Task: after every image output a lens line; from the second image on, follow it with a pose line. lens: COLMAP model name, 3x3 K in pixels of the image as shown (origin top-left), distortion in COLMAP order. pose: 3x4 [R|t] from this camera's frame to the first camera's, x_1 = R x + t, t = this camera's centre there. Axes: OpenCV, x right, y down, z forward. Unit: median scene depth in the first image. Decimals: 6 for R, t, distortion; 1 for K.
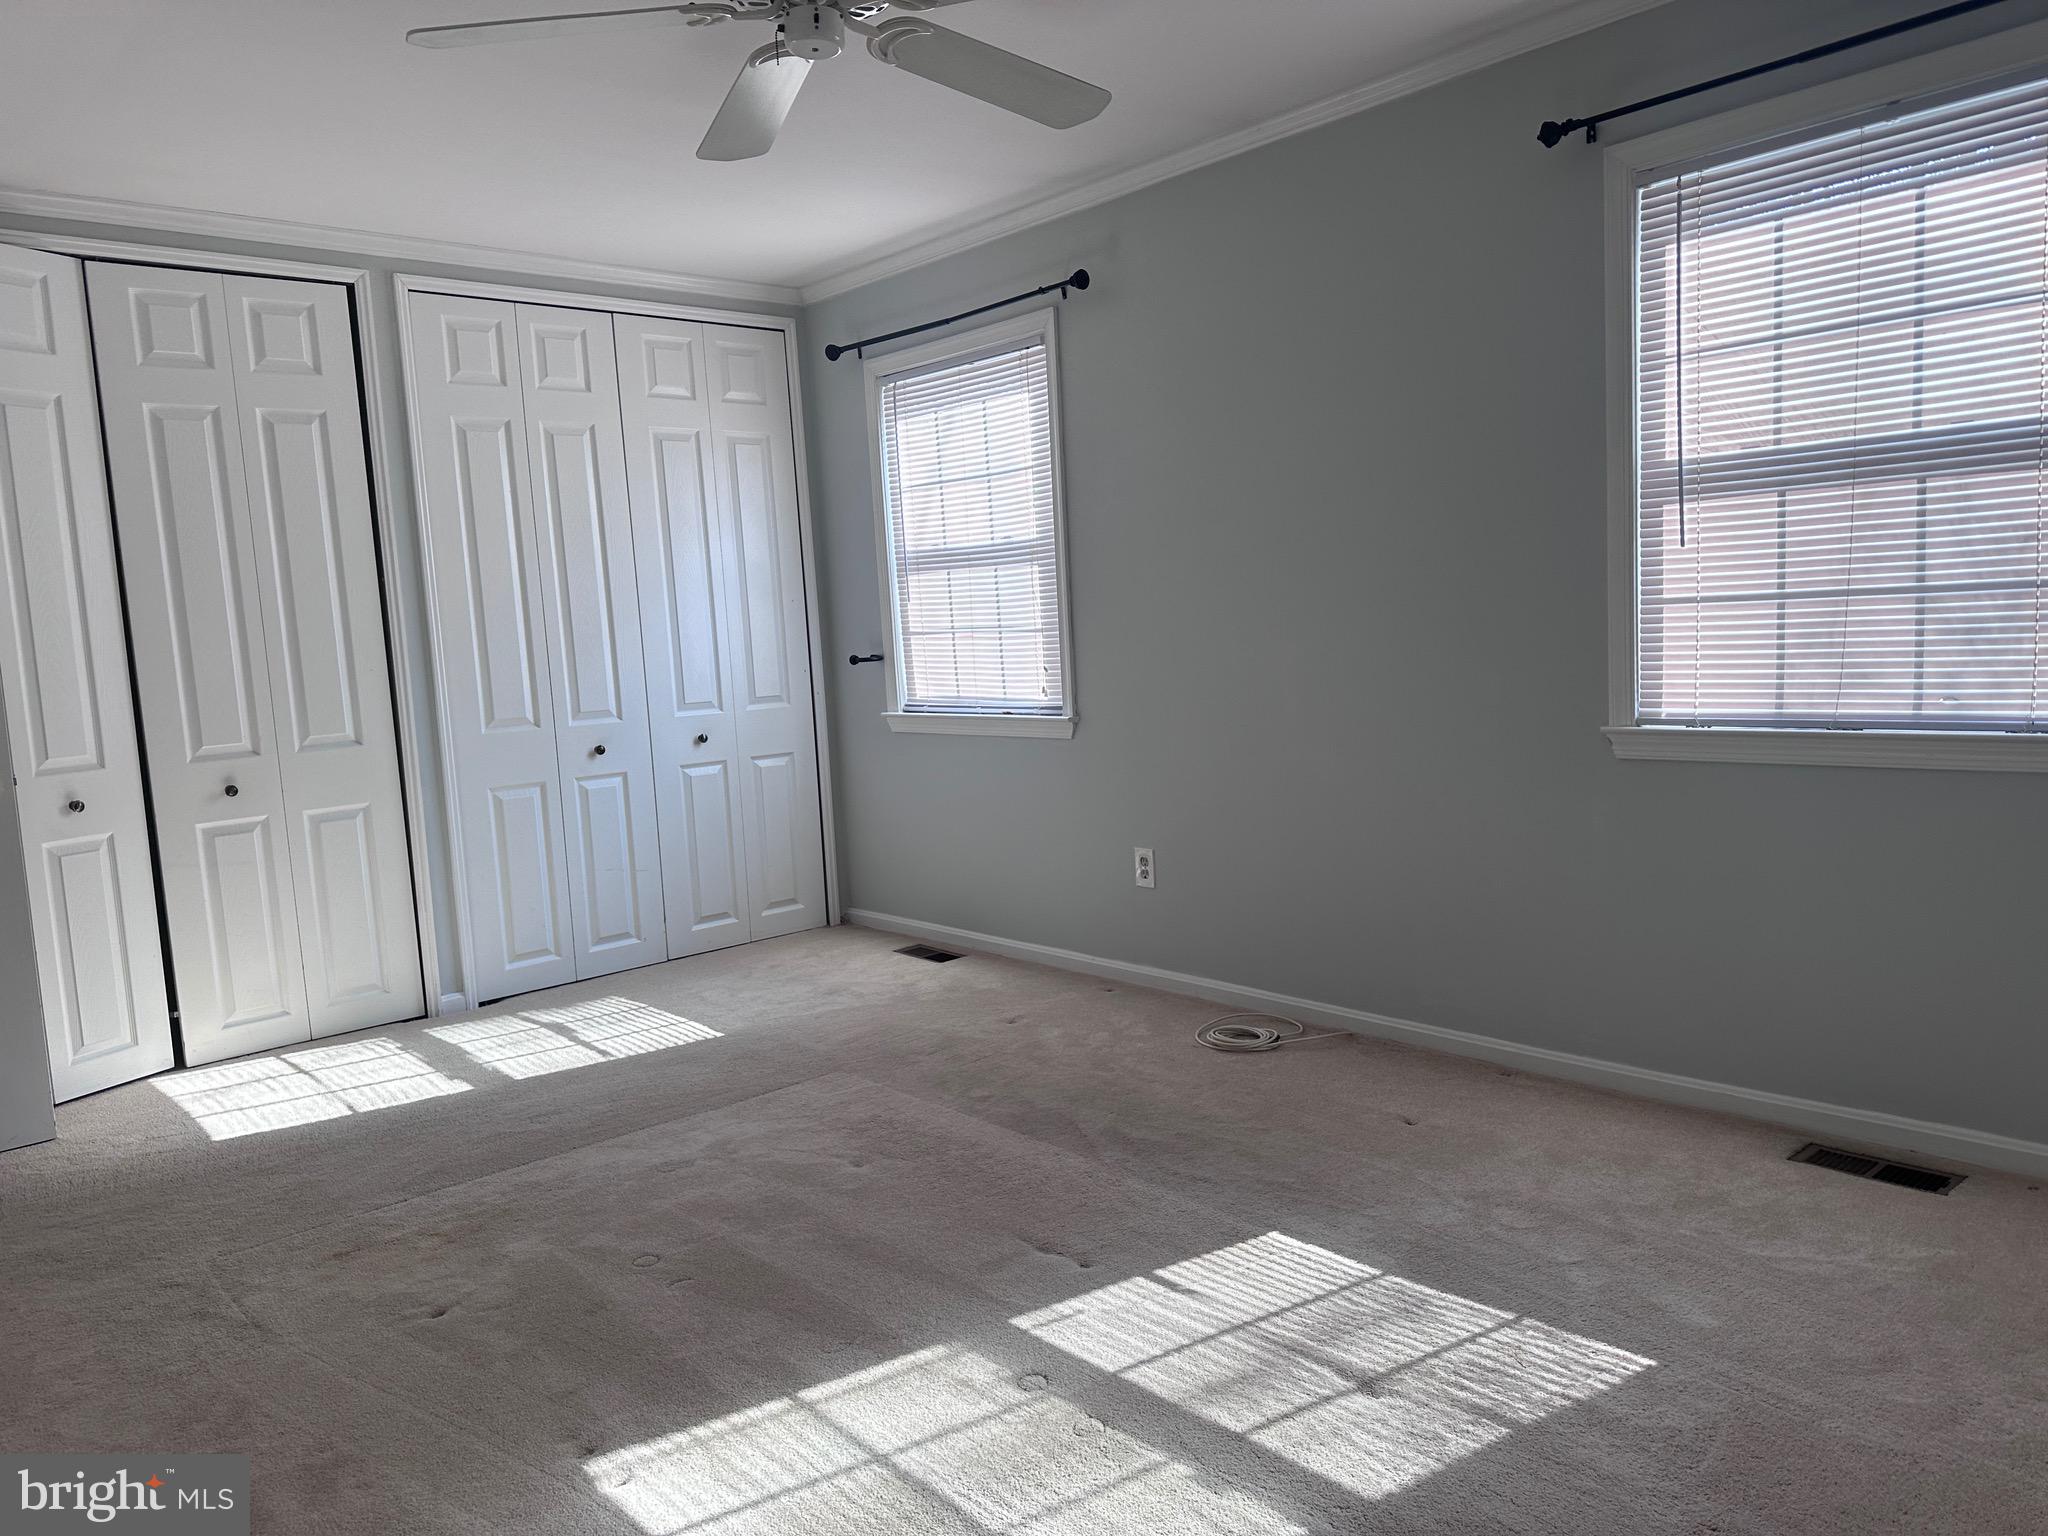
lens RADIAL K [[1437.5, 0, 1027.2], [0, 1437.5, 769.5], [0, 0, 1]] dist [0.150549, -0.210971]
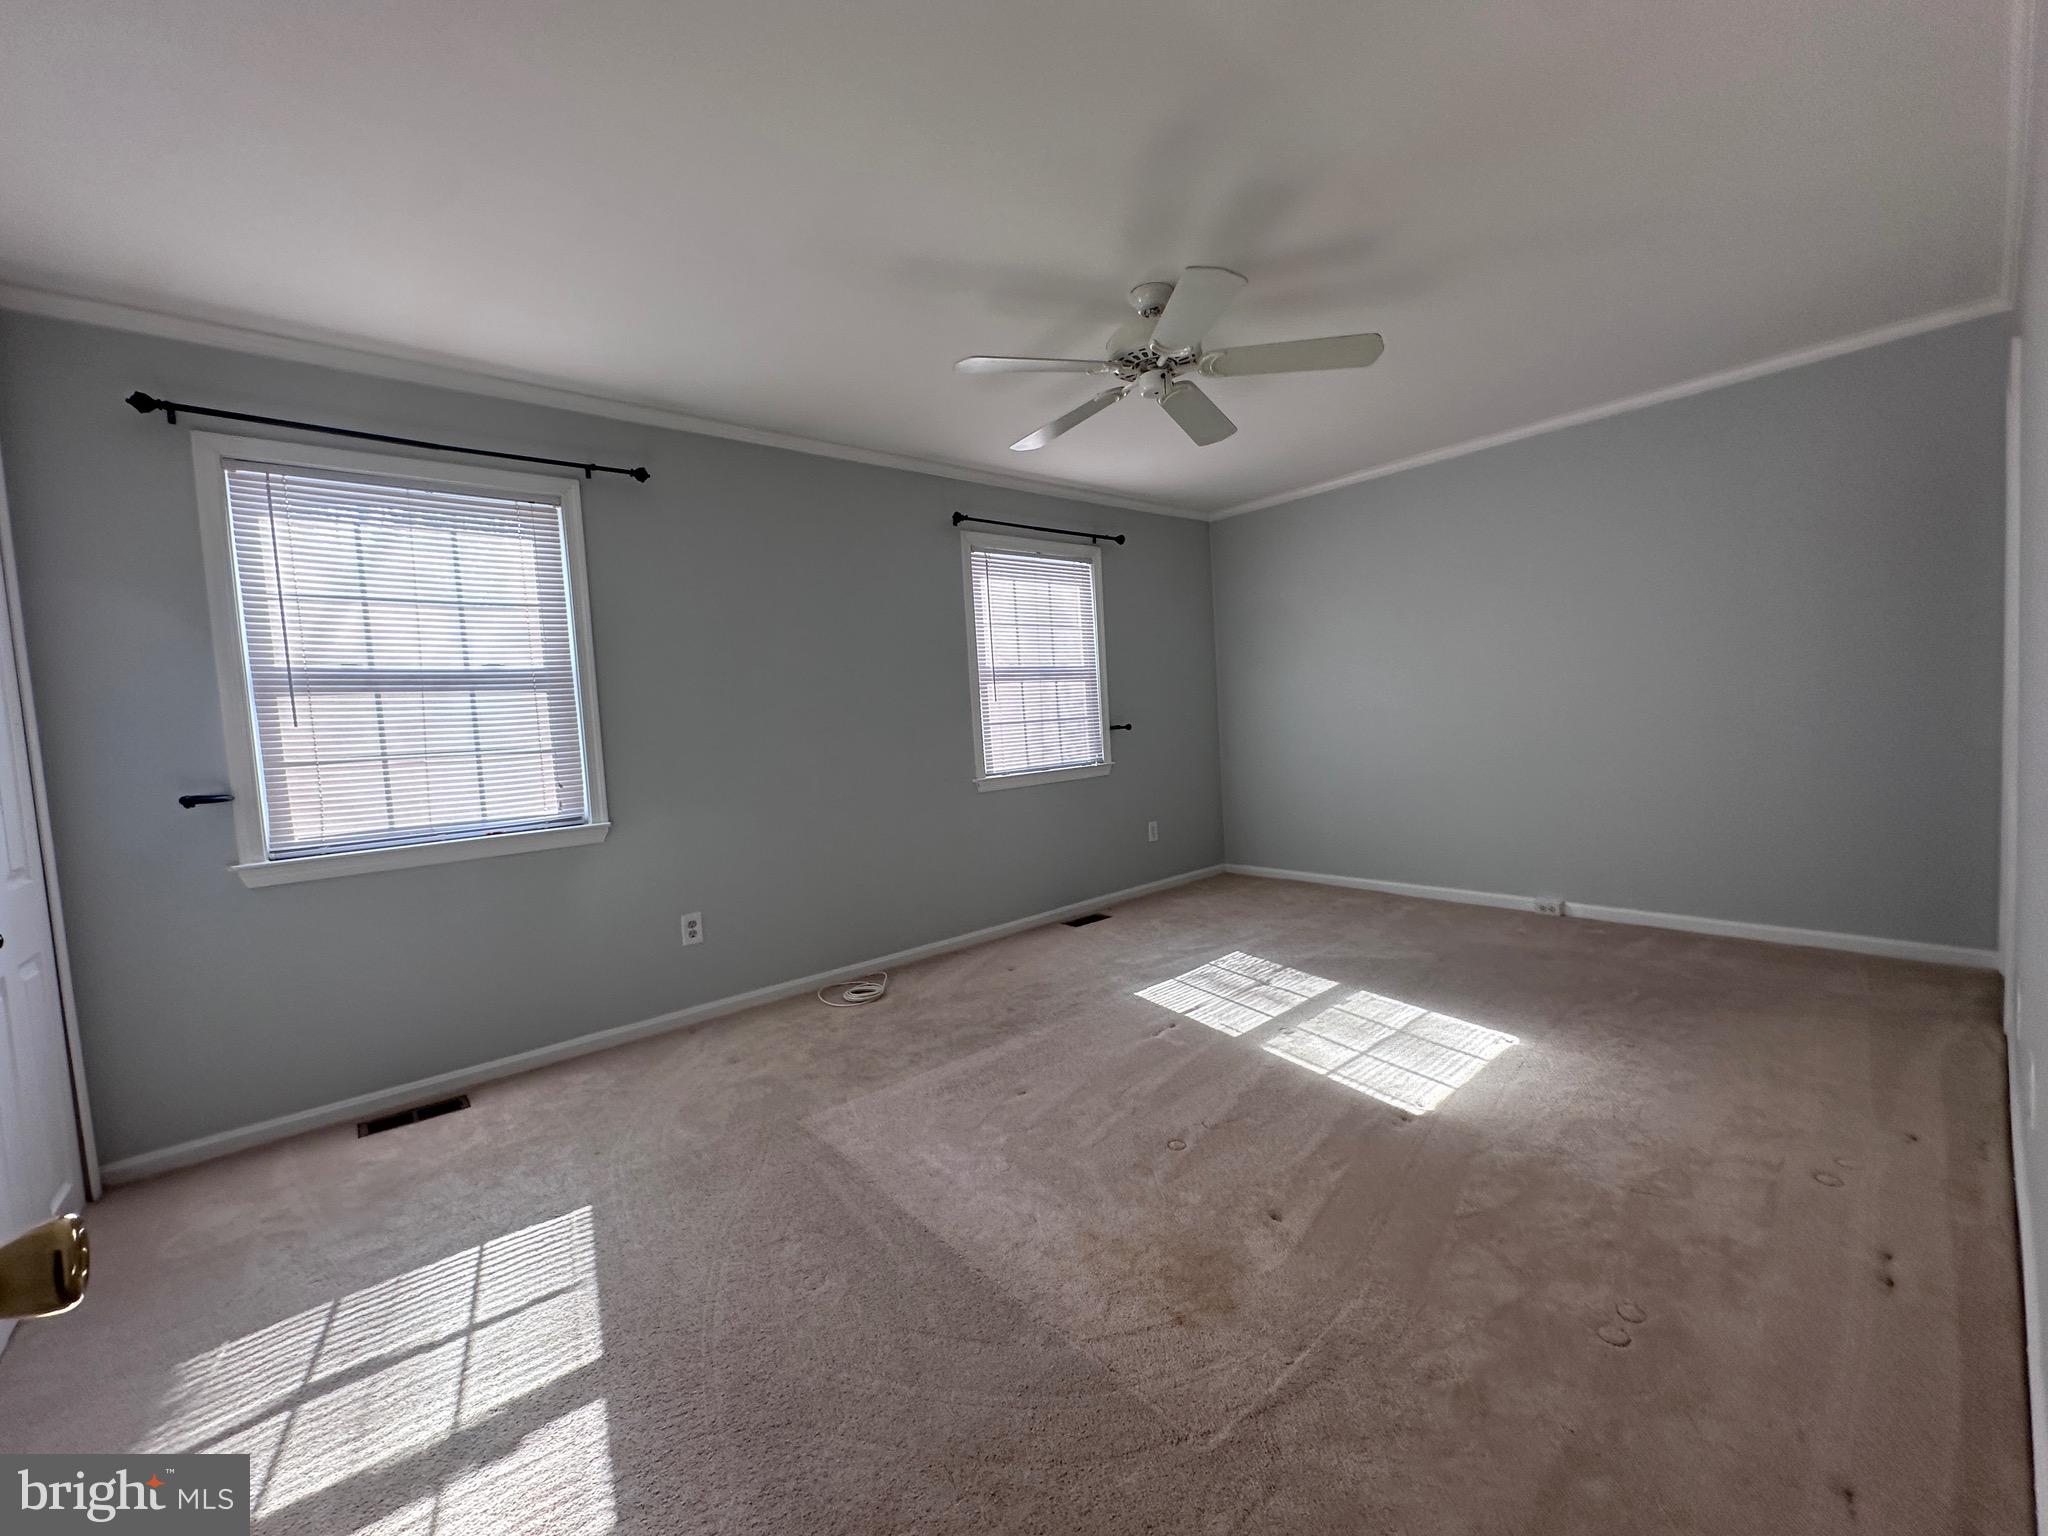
lens RADIAL K [[896.2, 0, 970.7], [0, 896.2, 768.3], [0, 0, 1]] dist [-0.001084, 0.000054]
pose [[0.008933, -0.003411, 0.999954, -0.764696], [0.158155, 0.987412, 0.001955, -0.038478], [-0.987374, 0.158131, 0.009360, 0.766784]]
